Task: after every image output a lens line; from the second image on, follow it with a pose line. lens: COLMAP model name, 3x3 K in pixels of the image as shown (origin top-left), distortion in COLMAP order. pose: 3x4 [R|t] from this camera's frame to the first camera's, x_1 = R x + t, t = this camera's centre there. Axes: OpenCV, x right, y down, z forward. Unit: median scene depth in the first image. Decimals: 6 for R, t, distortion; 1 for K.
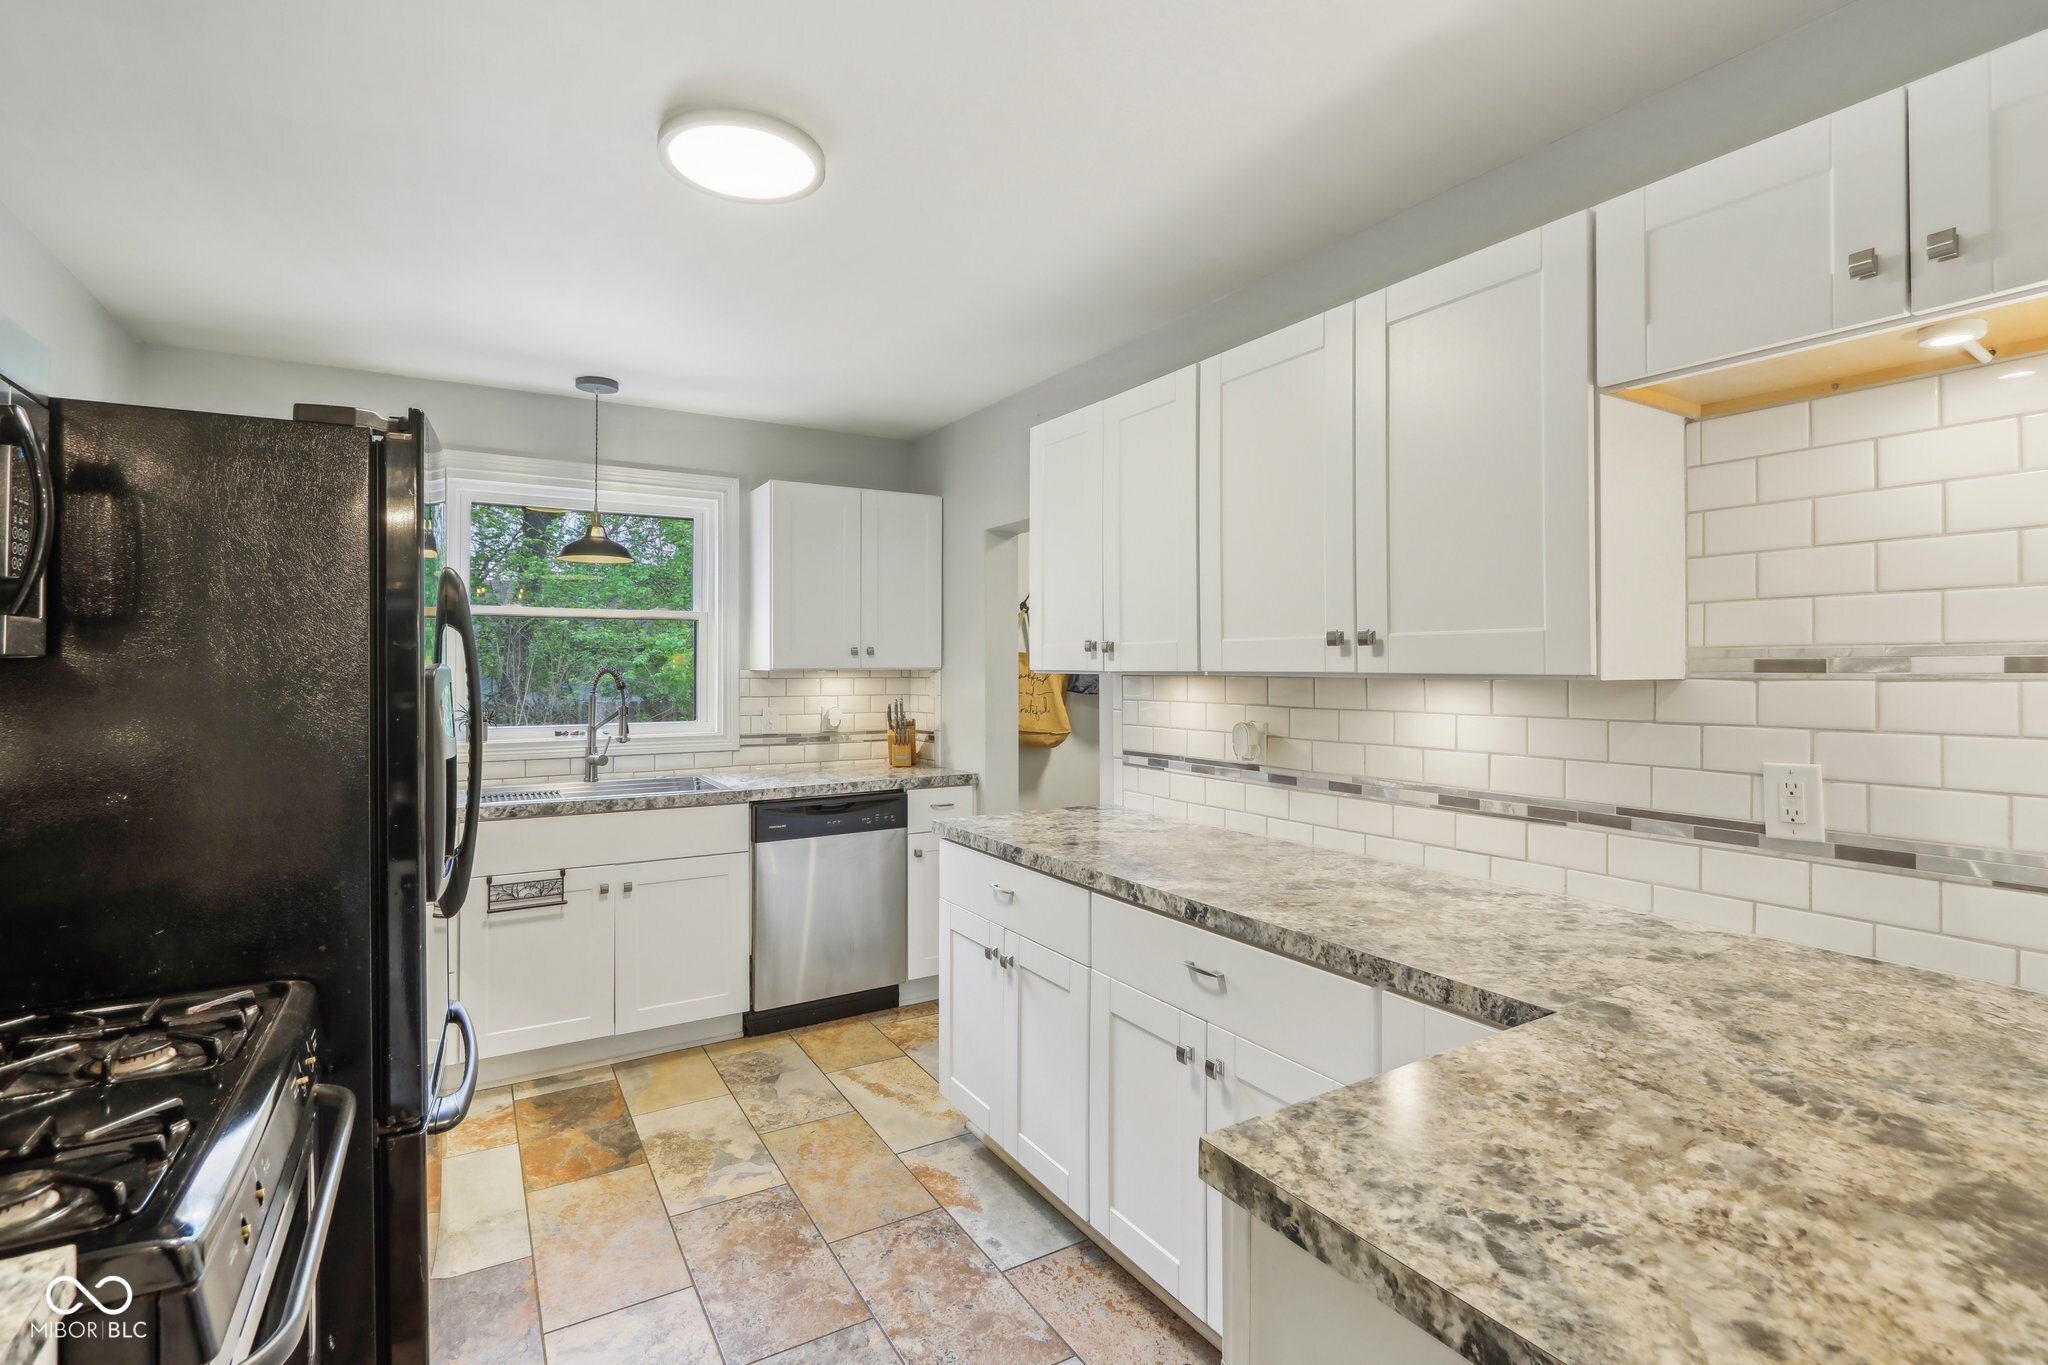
lens RADIAL K [[941.9, 0, 1018.0], [0, 941.9, 682.6], [0, 0, 1]] dist [-0.026180, 0.005415]
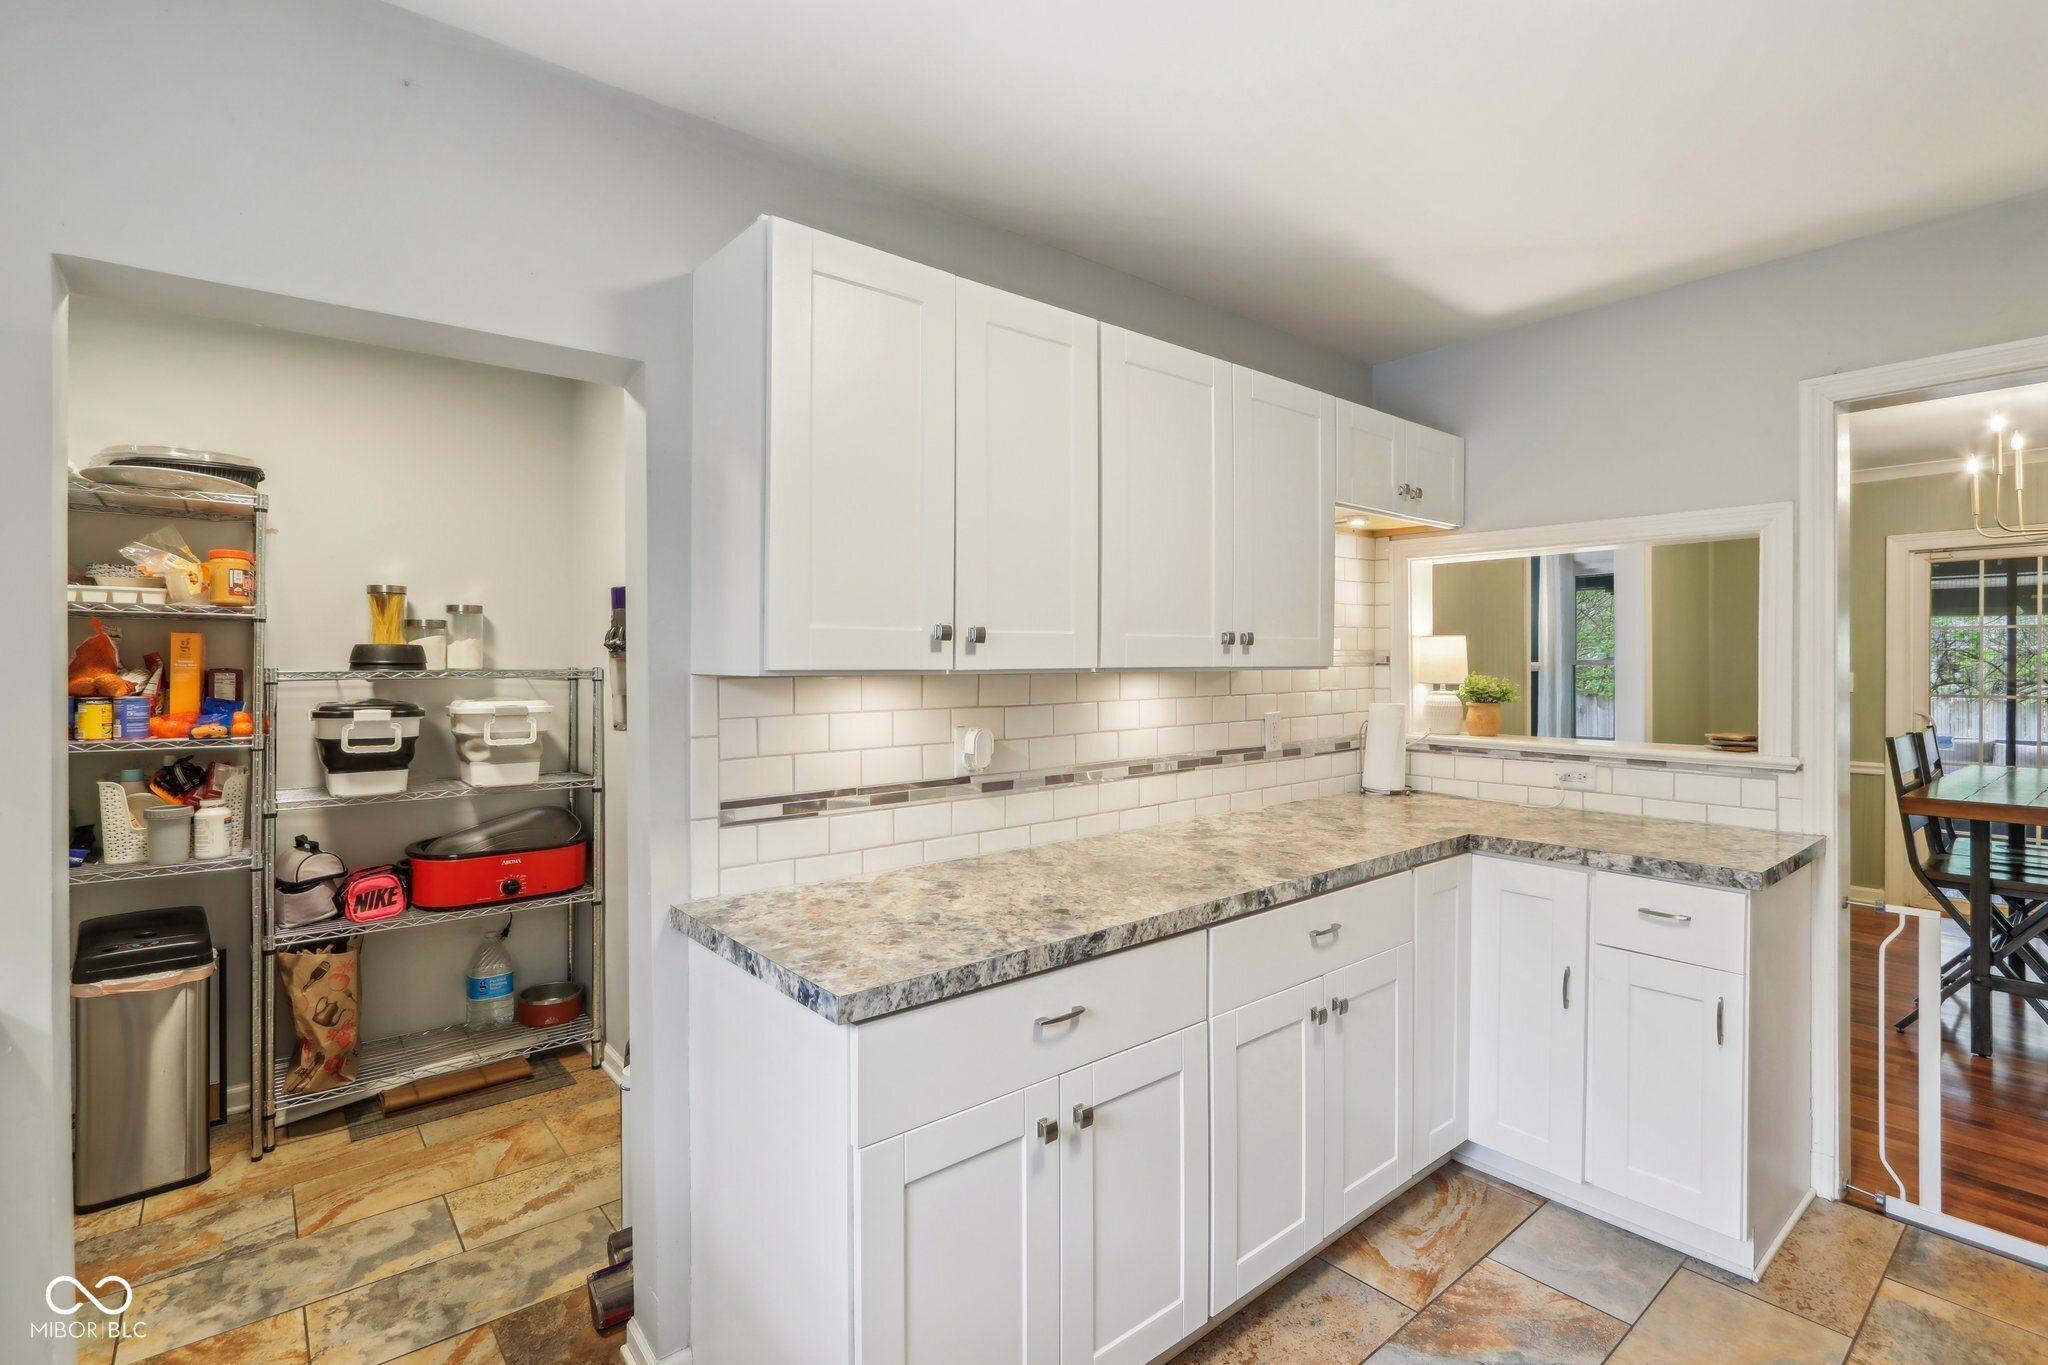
lens RADIAL K [[941.9, 0, 1018.0], [0, 941.9, 682.6], [0, 0, 1]] dist [-0.026180, 0.005415]
pose [[-0.139534, -0.019687, 0.990022, -0.476800], [0.020934, 0.999520, 0.022827, -0.013774], [-0.989996, 0.023911, -0.139055, 0.839420]]
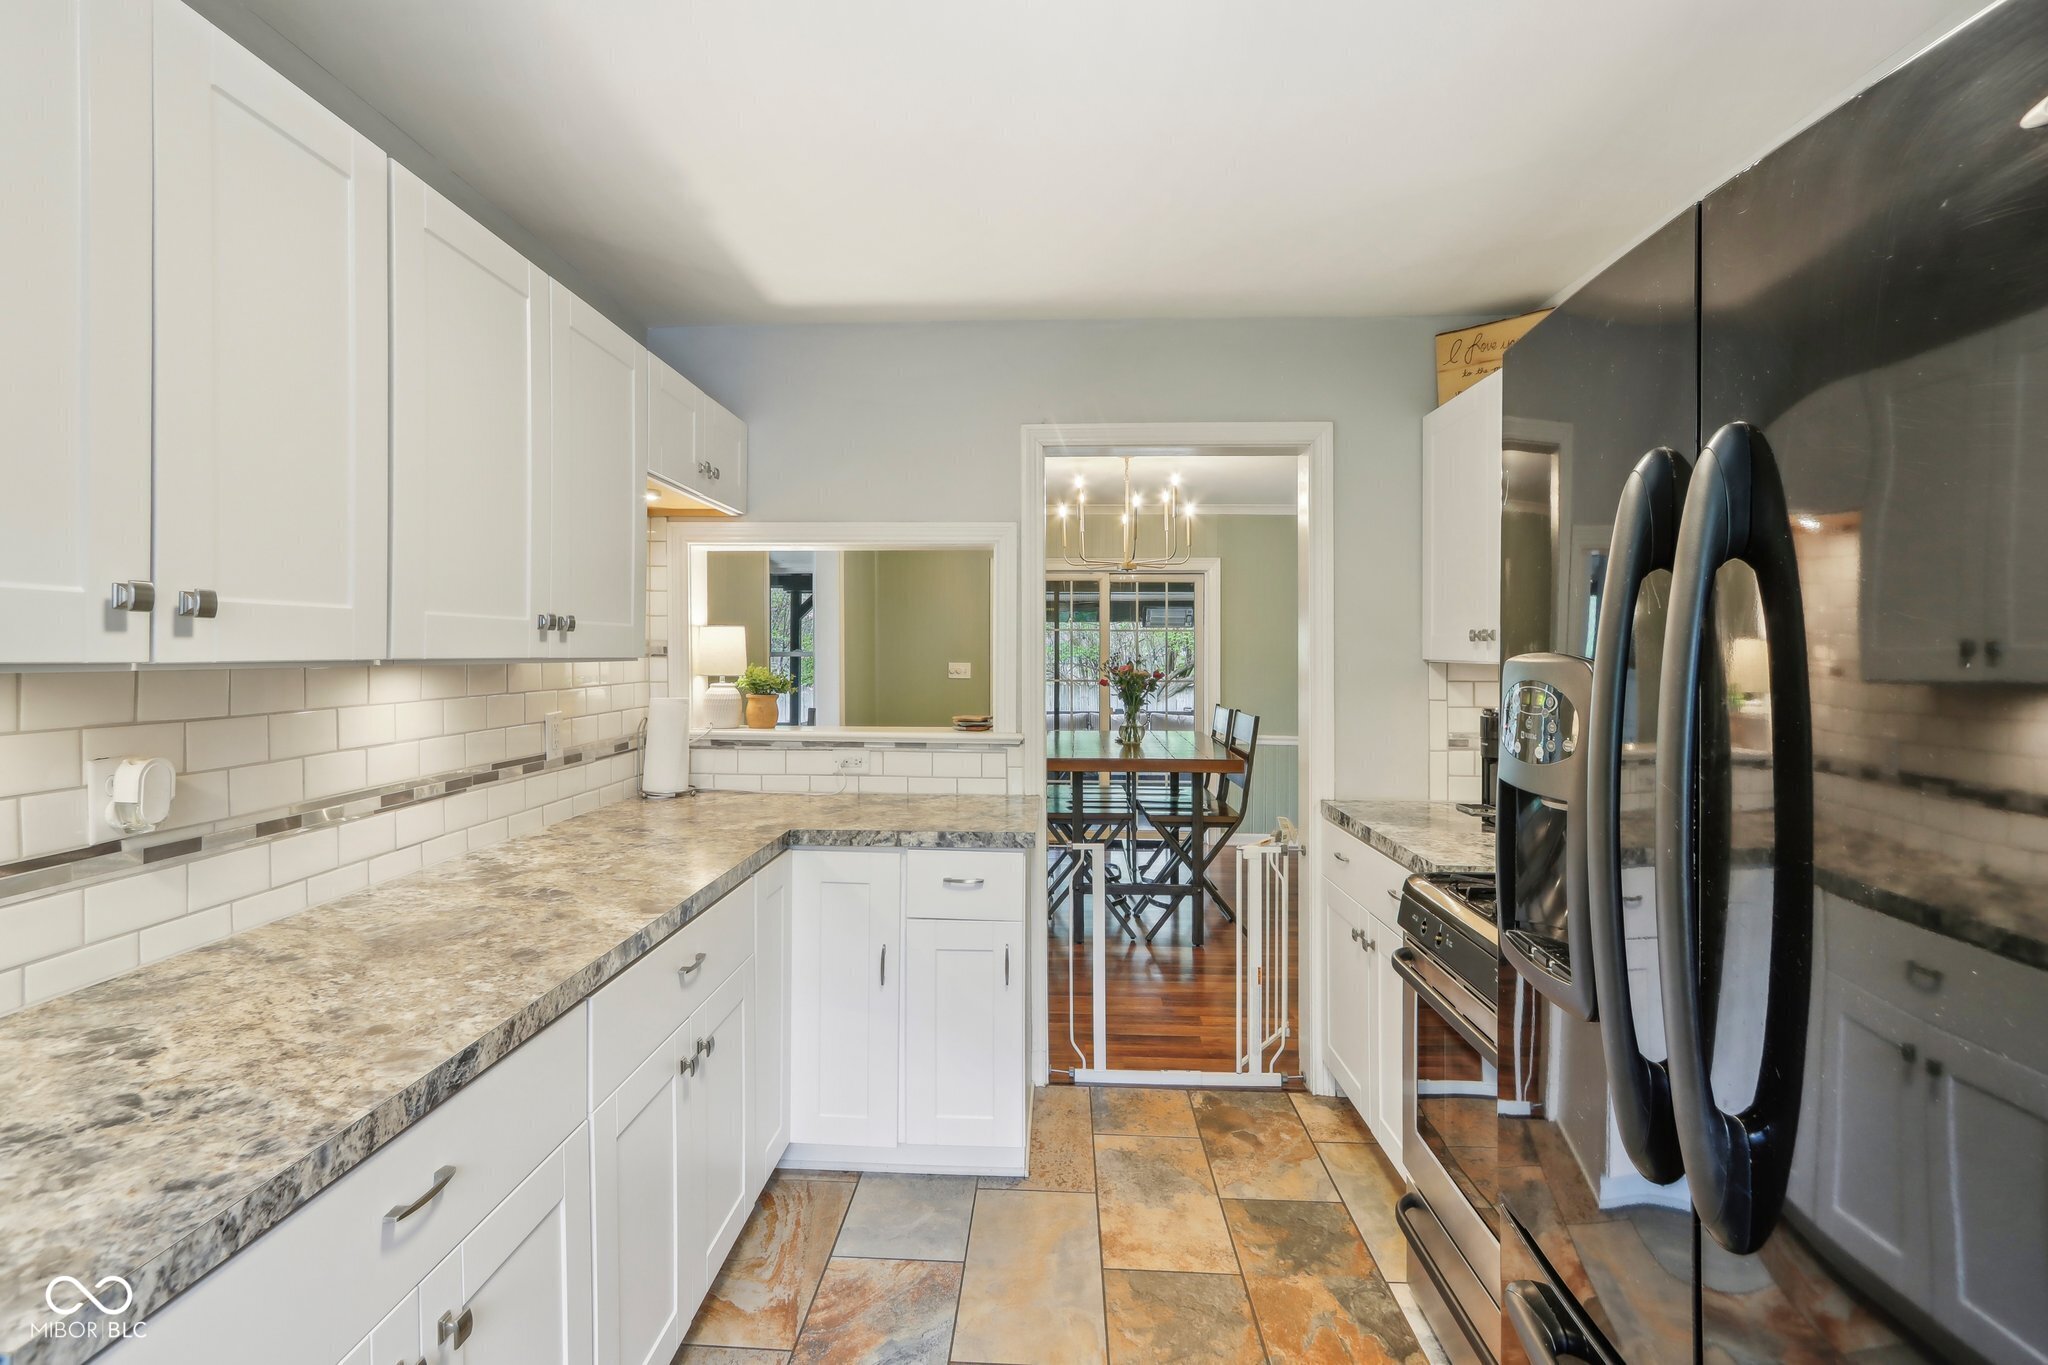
lens RADIAL K [[959.7, 0, 1007.9], [0, 959.7, 669.8], [0, 0, 1]] dist [-0.017134, 0.001037]
pose [[-0.828324, -0.011913, 0.560122, -0.346195], [0.006568, 0.999499, 0.030972, -0.015001], [-0.560210, 0.029334, -0.827831, 0.901719]]
